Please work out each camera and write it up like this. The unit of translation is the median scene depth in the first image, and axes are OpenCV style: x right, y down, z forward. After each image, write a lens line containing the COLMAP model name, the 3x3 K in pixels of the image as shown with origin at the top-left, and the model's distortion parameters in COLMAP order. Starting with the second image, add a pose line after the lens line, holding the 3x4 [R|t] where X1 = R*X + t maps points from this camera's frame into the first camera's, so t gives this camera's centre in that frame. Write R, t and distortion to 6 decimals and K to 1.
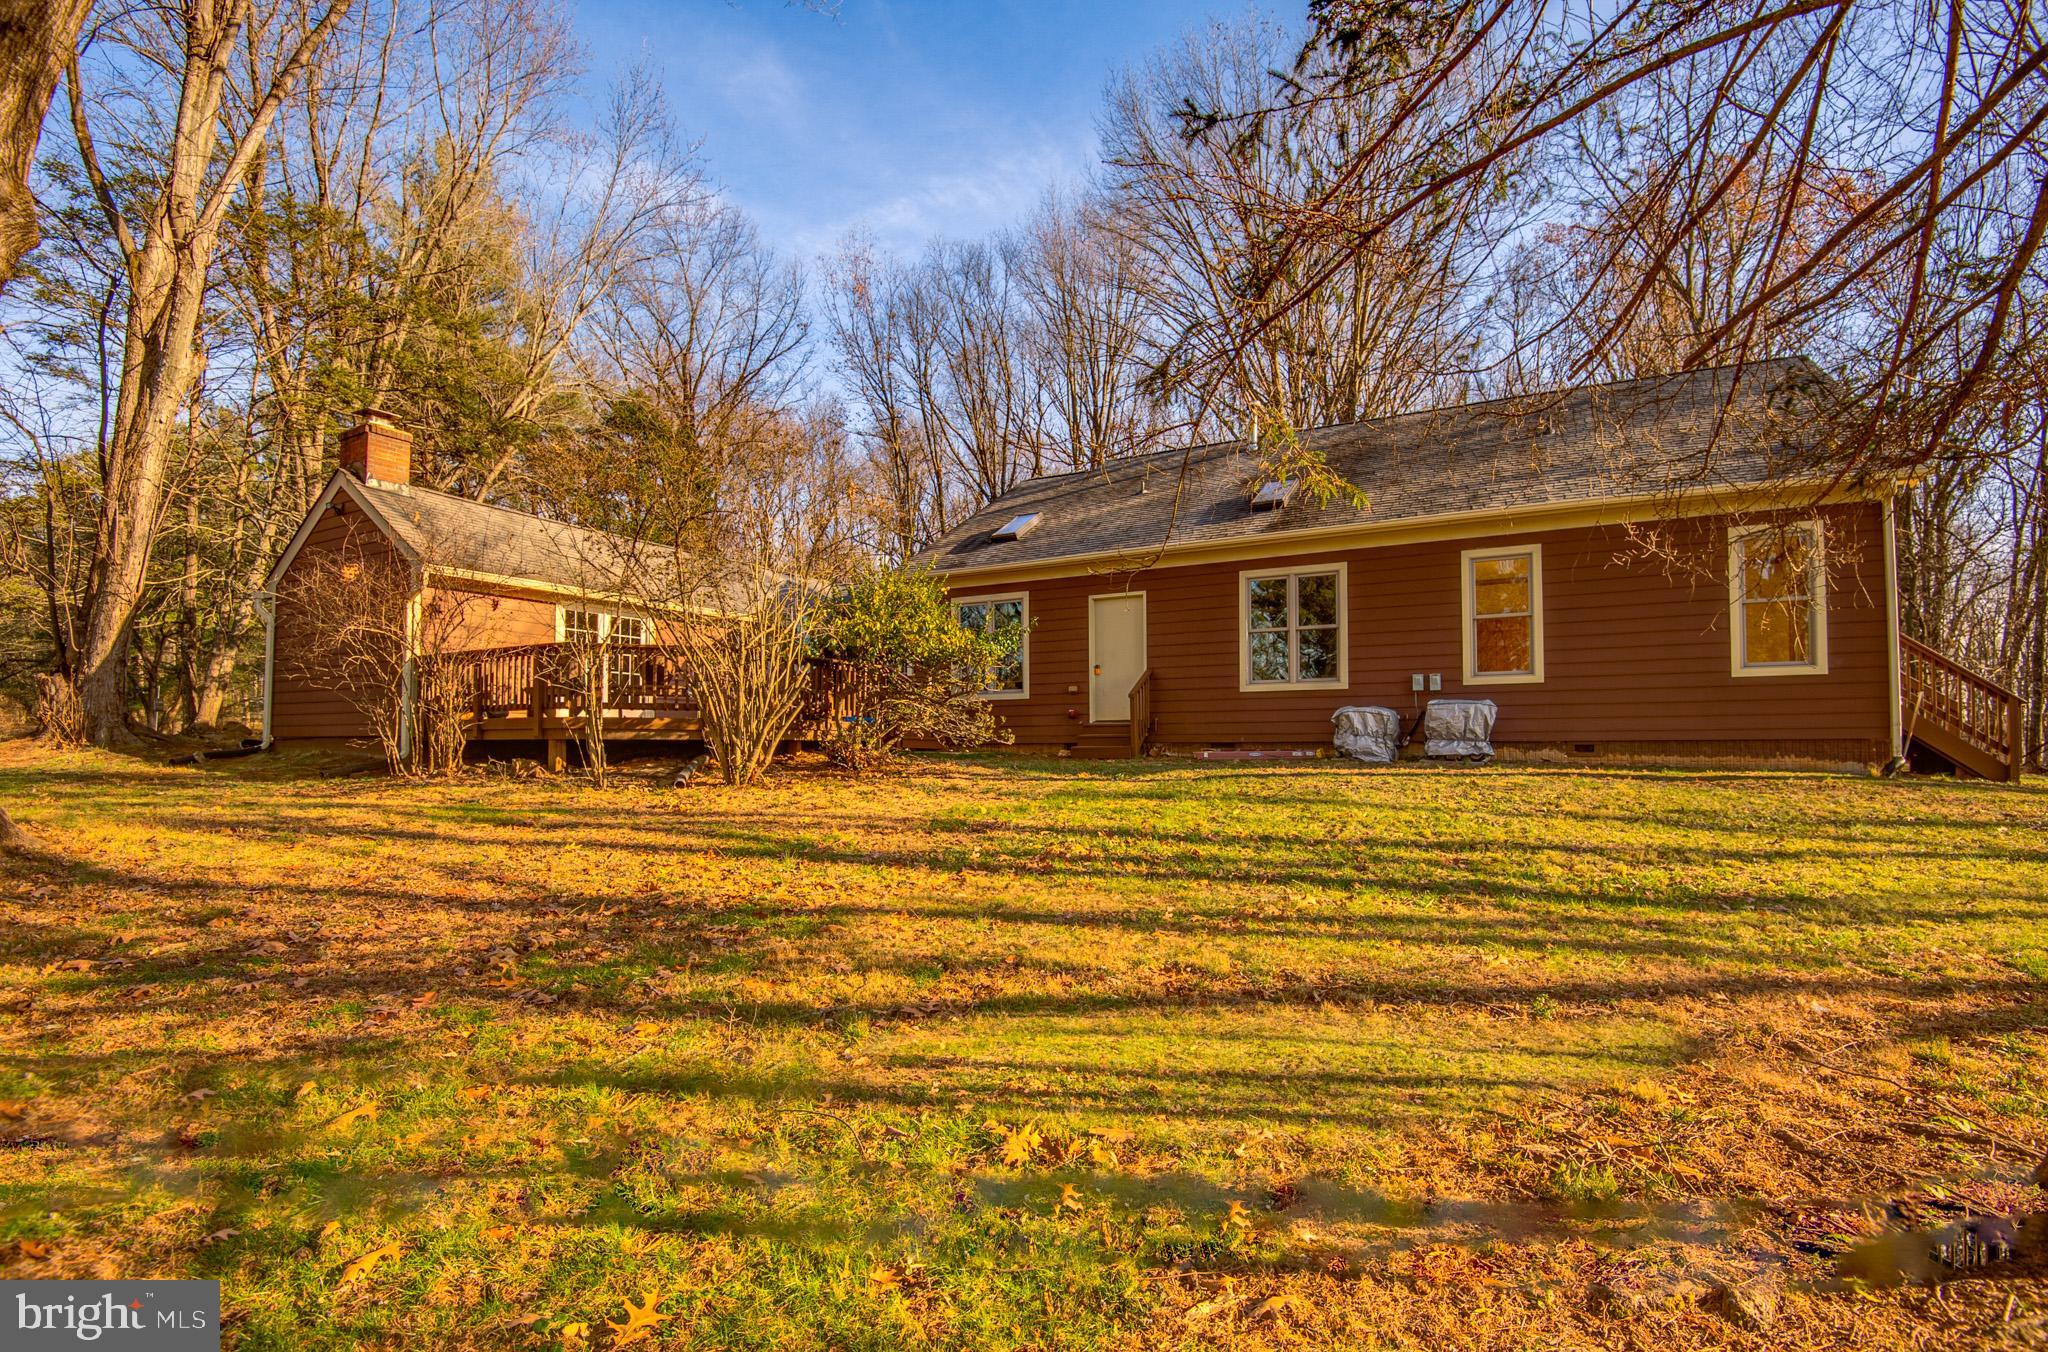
lens RADIAL K [[980.4, 0, 1024.0], [0, 980.4, 676.0], [0, 0, 1]] dist [-0.040258, -0.001018]
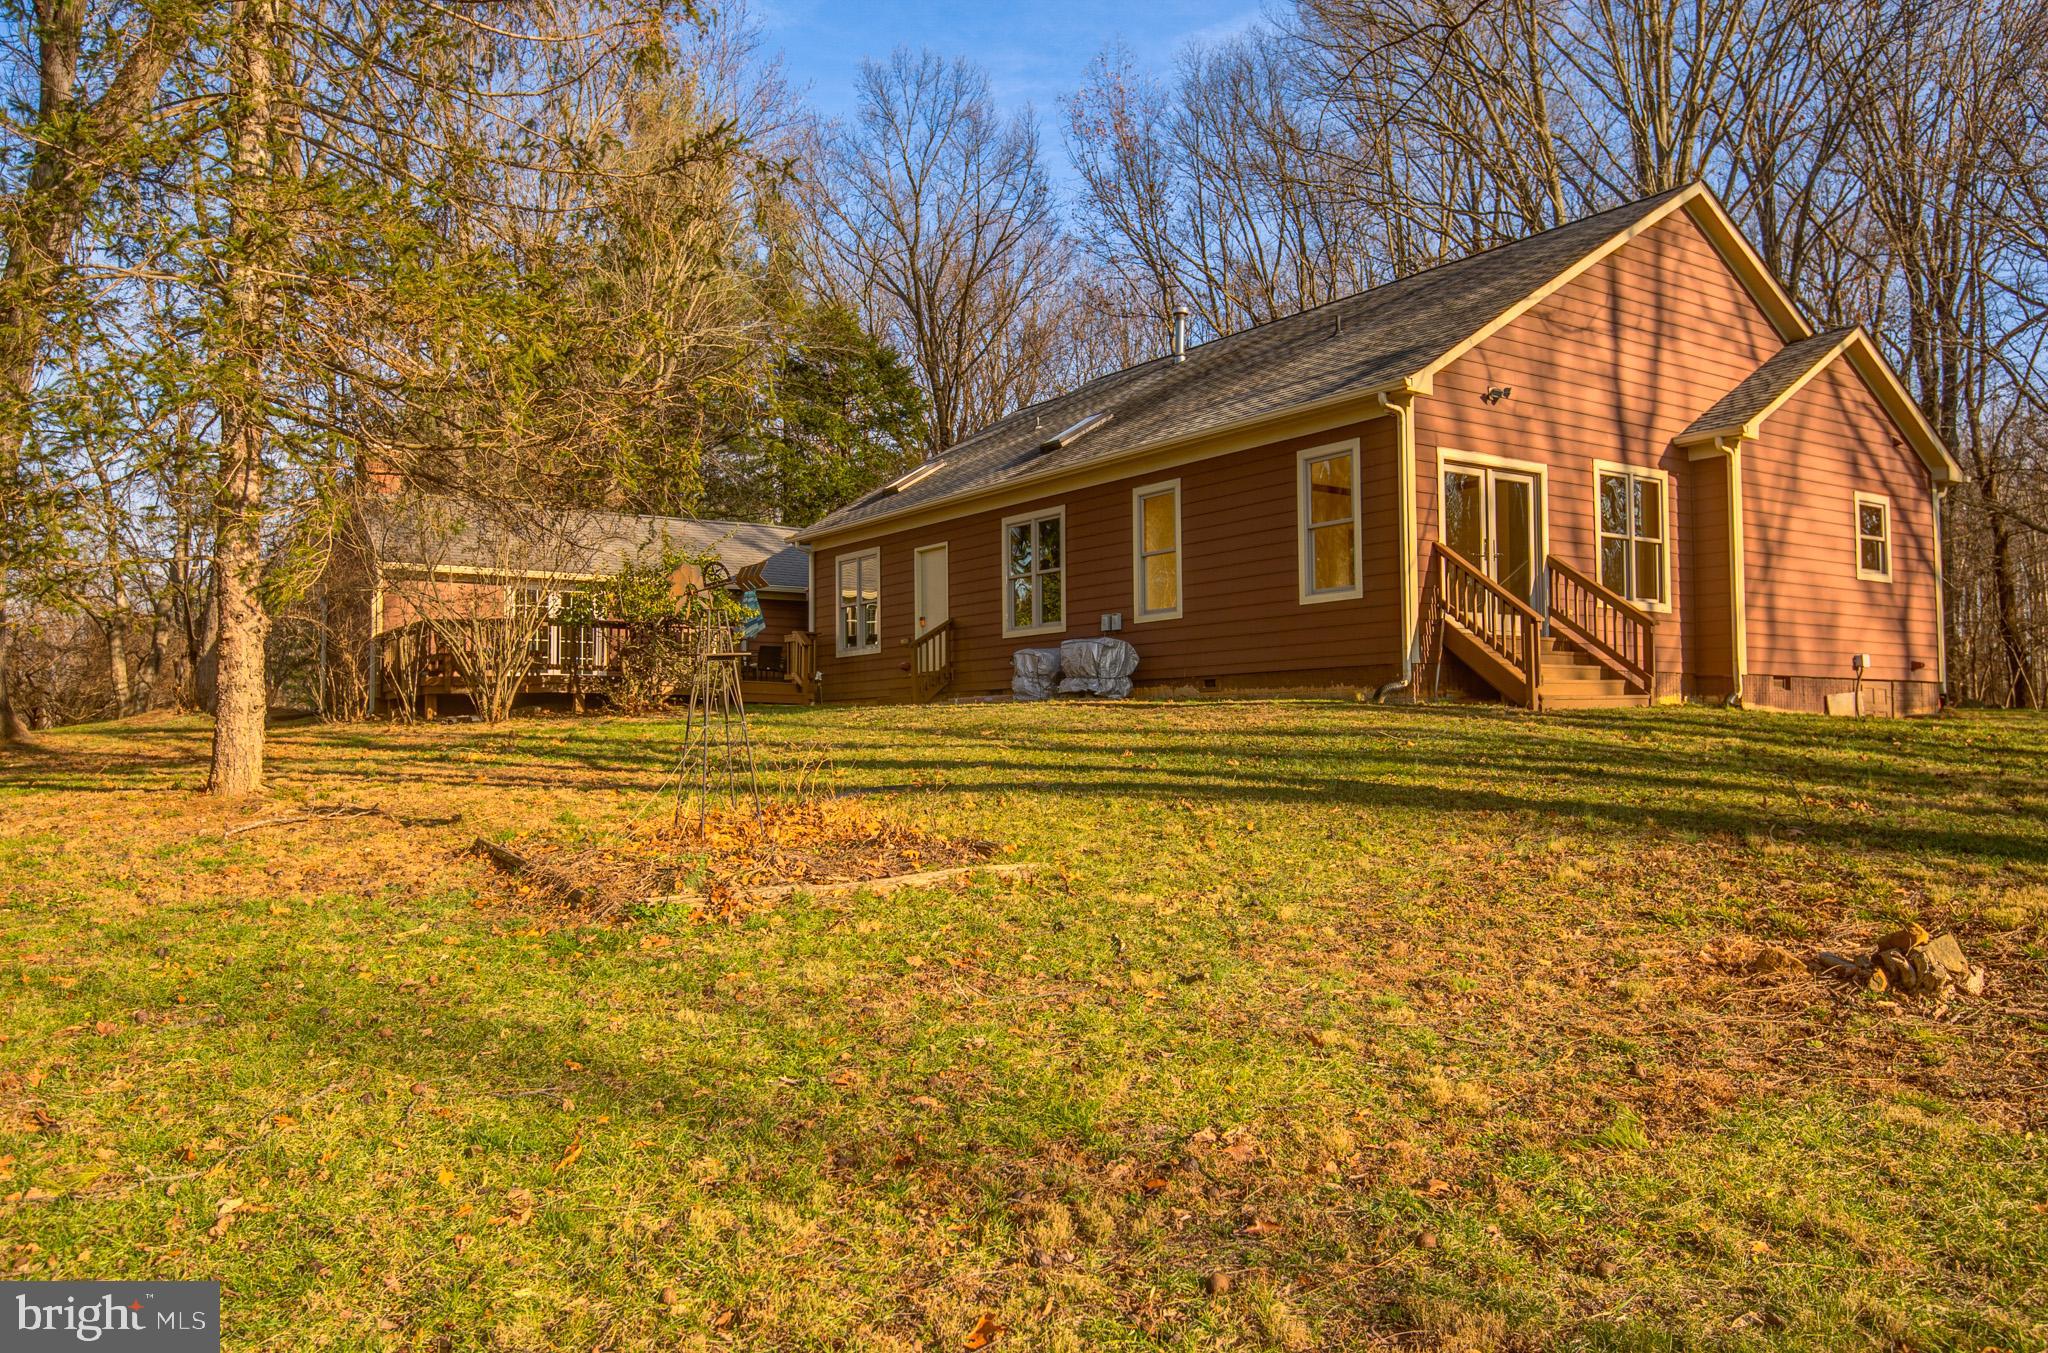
lens RADIAL K [[1546.9, 0, 1024.0], [0, 1546.9, 676.5], [0, 0, 1]] dist [-0.005725, -0.018578]
pose [[0.901886, -0.026521, -0.431159, 1.009255], [0.039714, 0.998977, 0.021625, 0.024619], [0.430145, -0.036626, 0.902017, -0.467862]]
